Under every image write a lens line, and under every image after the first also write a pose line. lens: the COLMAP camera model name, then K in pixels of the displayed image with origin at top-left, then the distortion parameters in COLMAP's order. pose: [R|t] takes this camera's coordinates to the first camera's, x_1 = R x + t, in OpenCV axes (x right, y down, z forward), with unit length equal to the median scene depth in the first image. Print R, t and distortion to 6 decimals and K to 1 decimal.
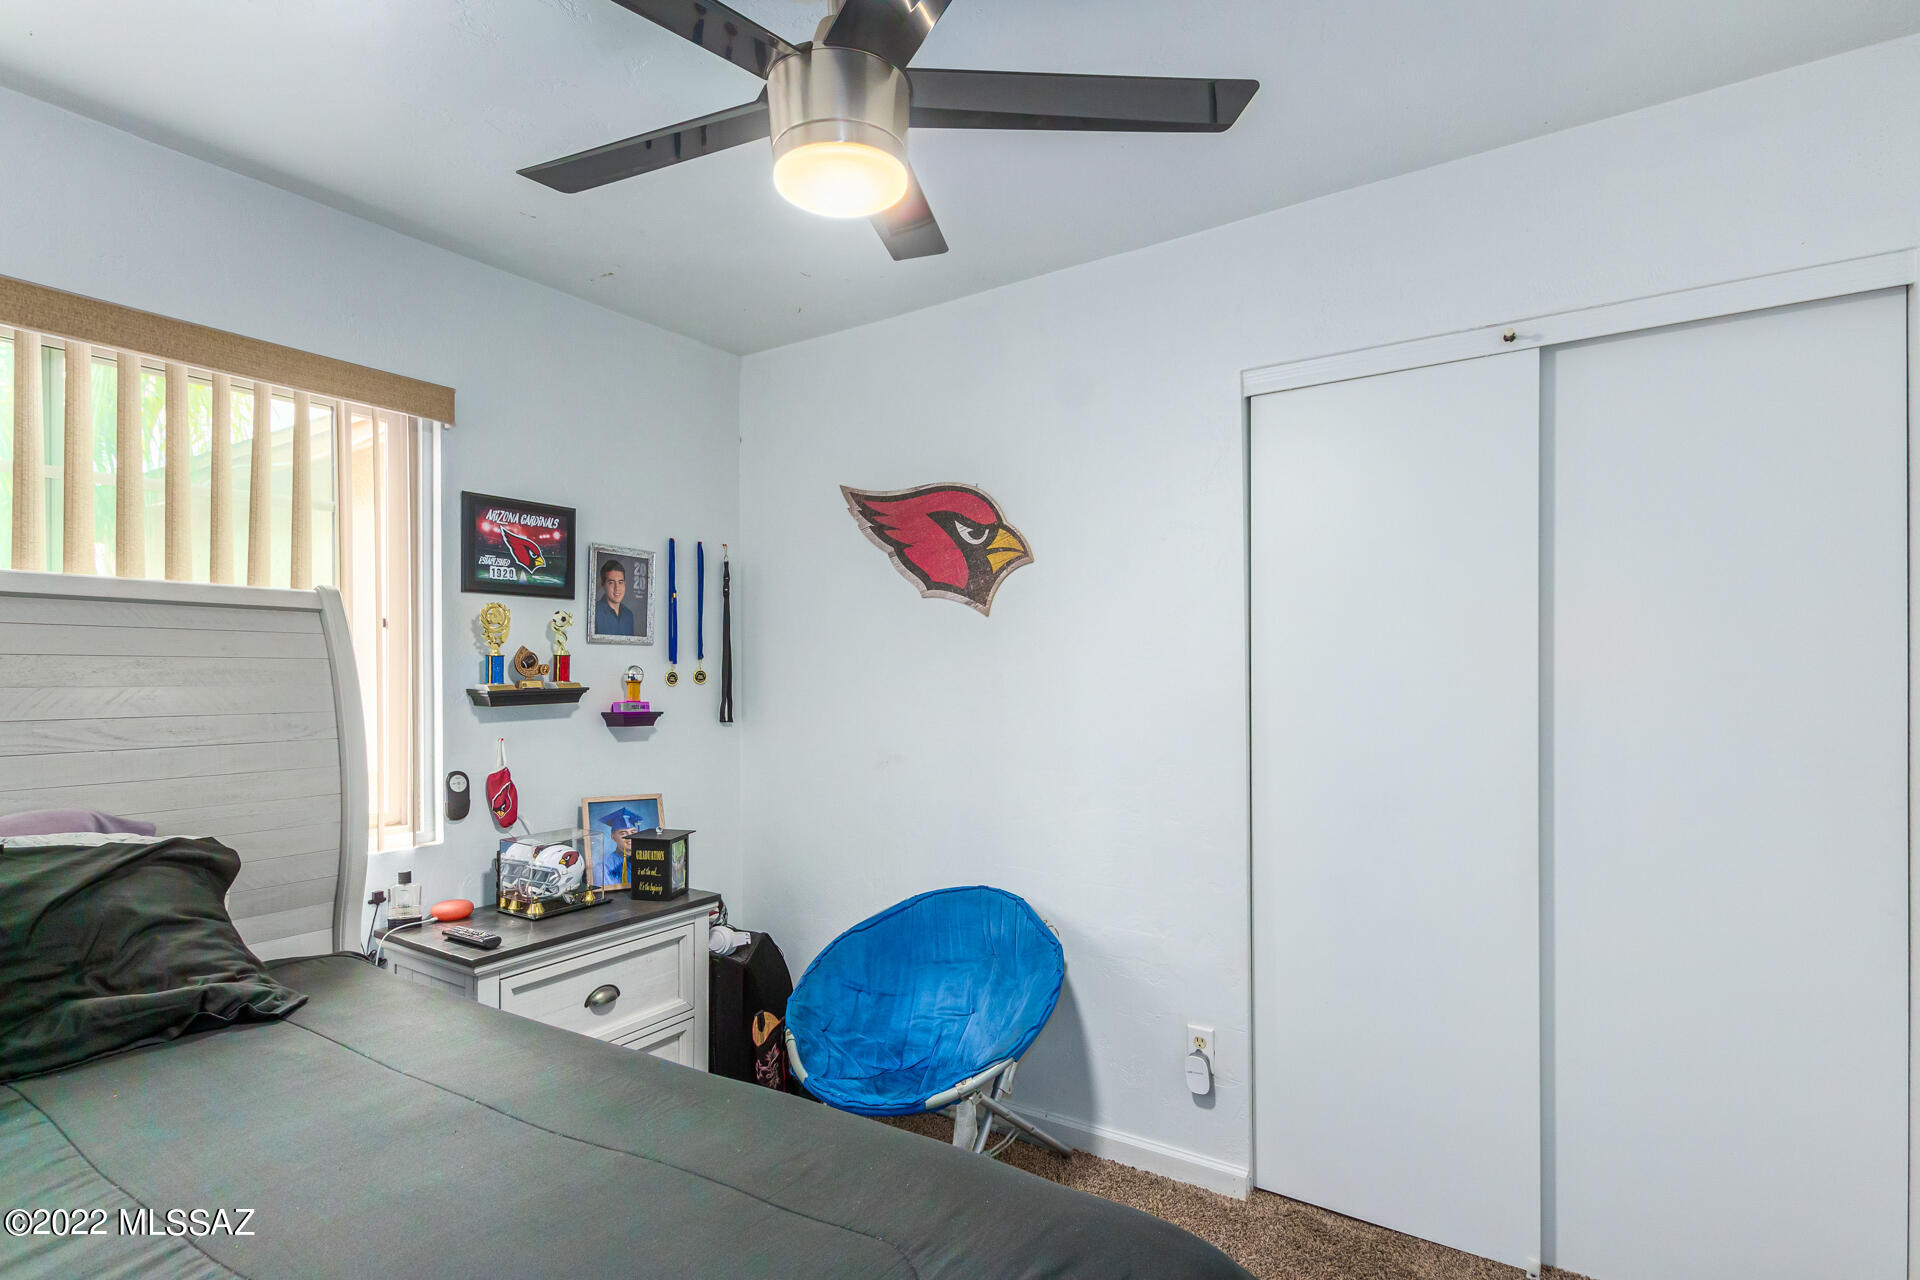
lens RADIAL K [[925.3, 0, 962.7], [0, 925.3, 663.2], [0, 0, 1]] dist [0.002927, 0.000455]
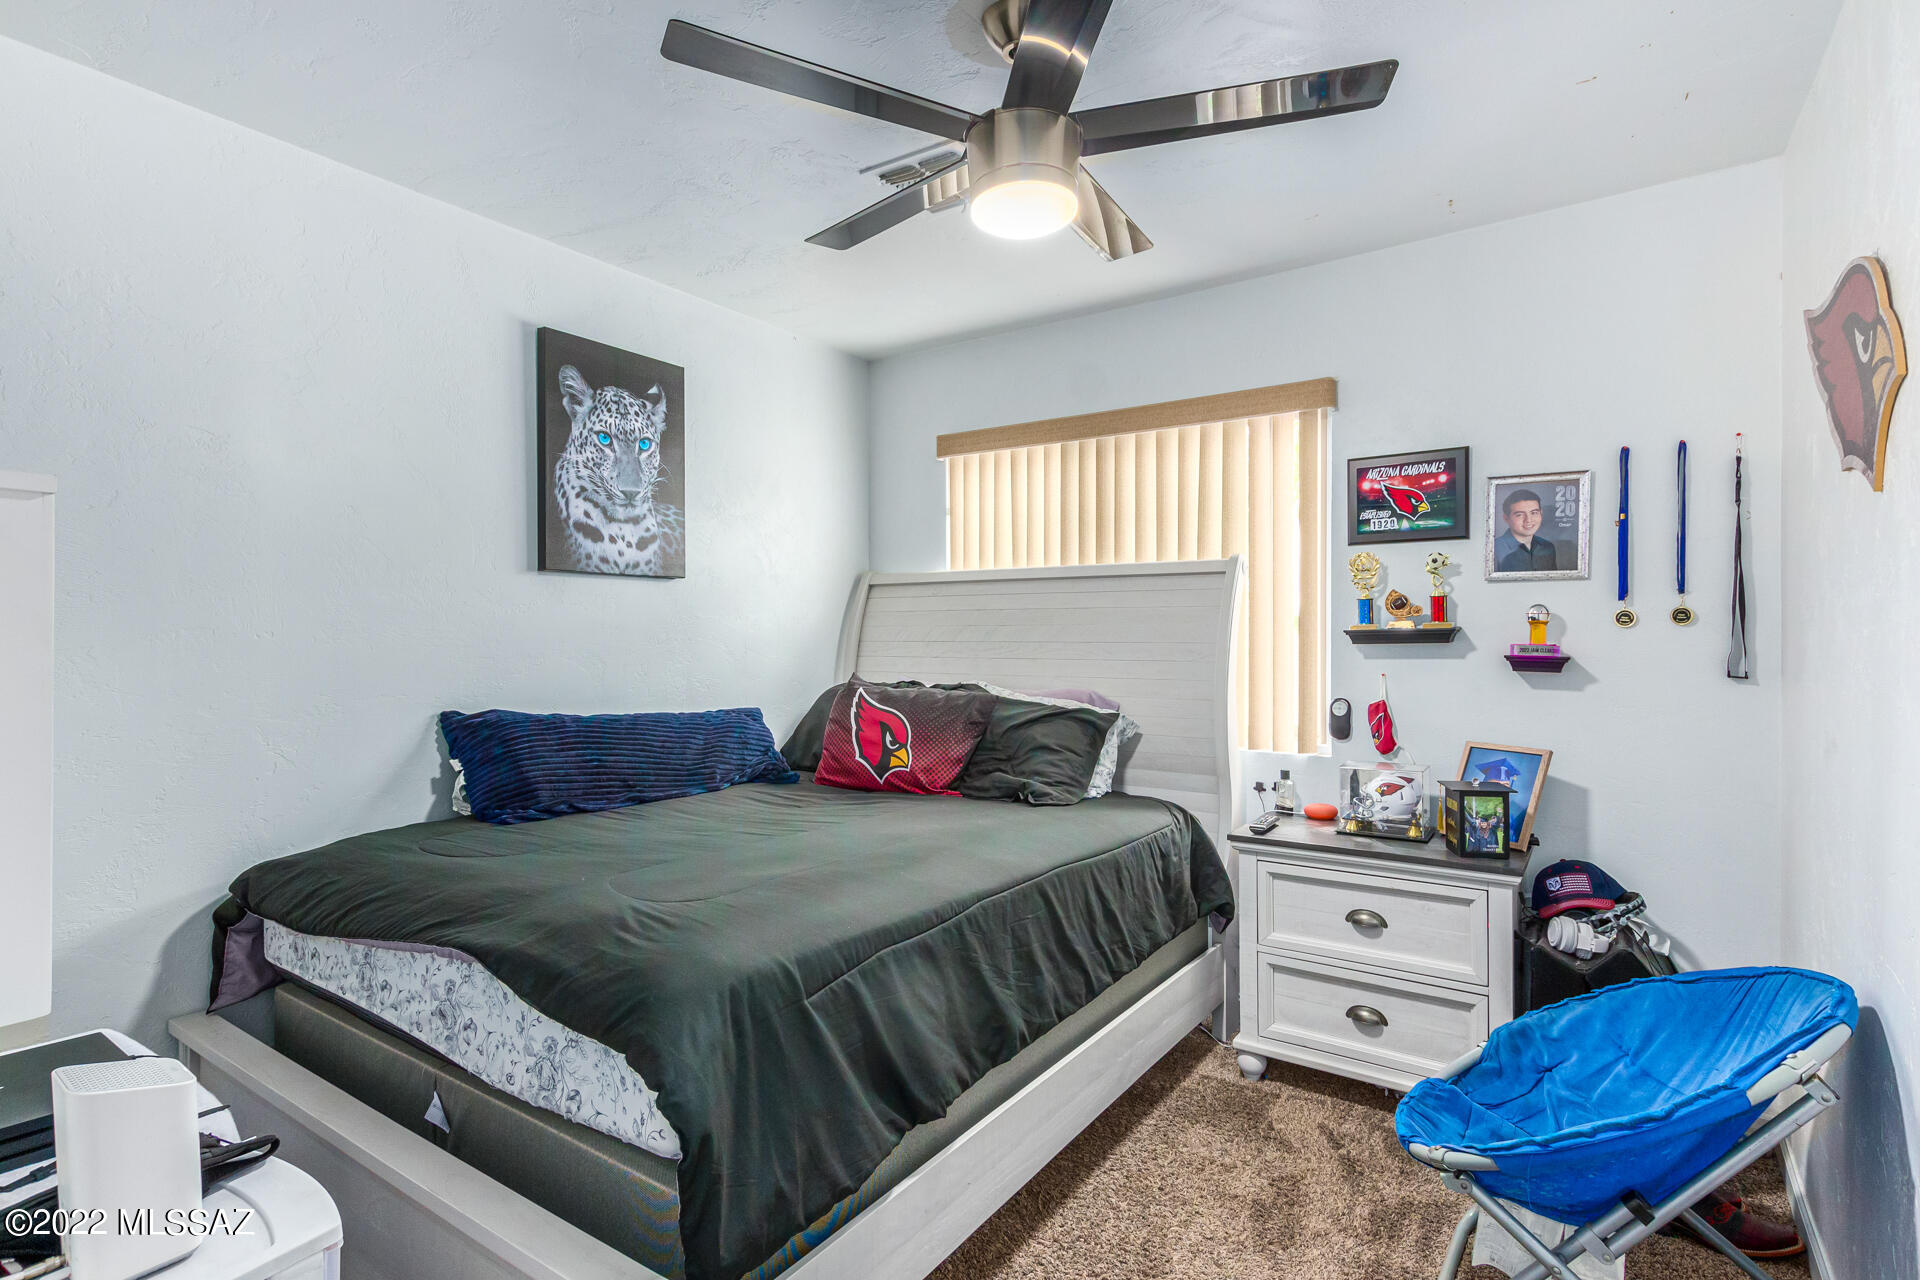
lens RADIAL K [[935.2, 0, 965.2], [0, 935.2, 629.3], [0, 0, 1]] dist [0.000780, -0.000004]
pose [[-0.020813, 0.000297, -0.999783, 0.611008], [0.015733, 0.999876, -0.000030, 0.019729], [0.999660, -0.015730, -0.020815, 0.507466]]
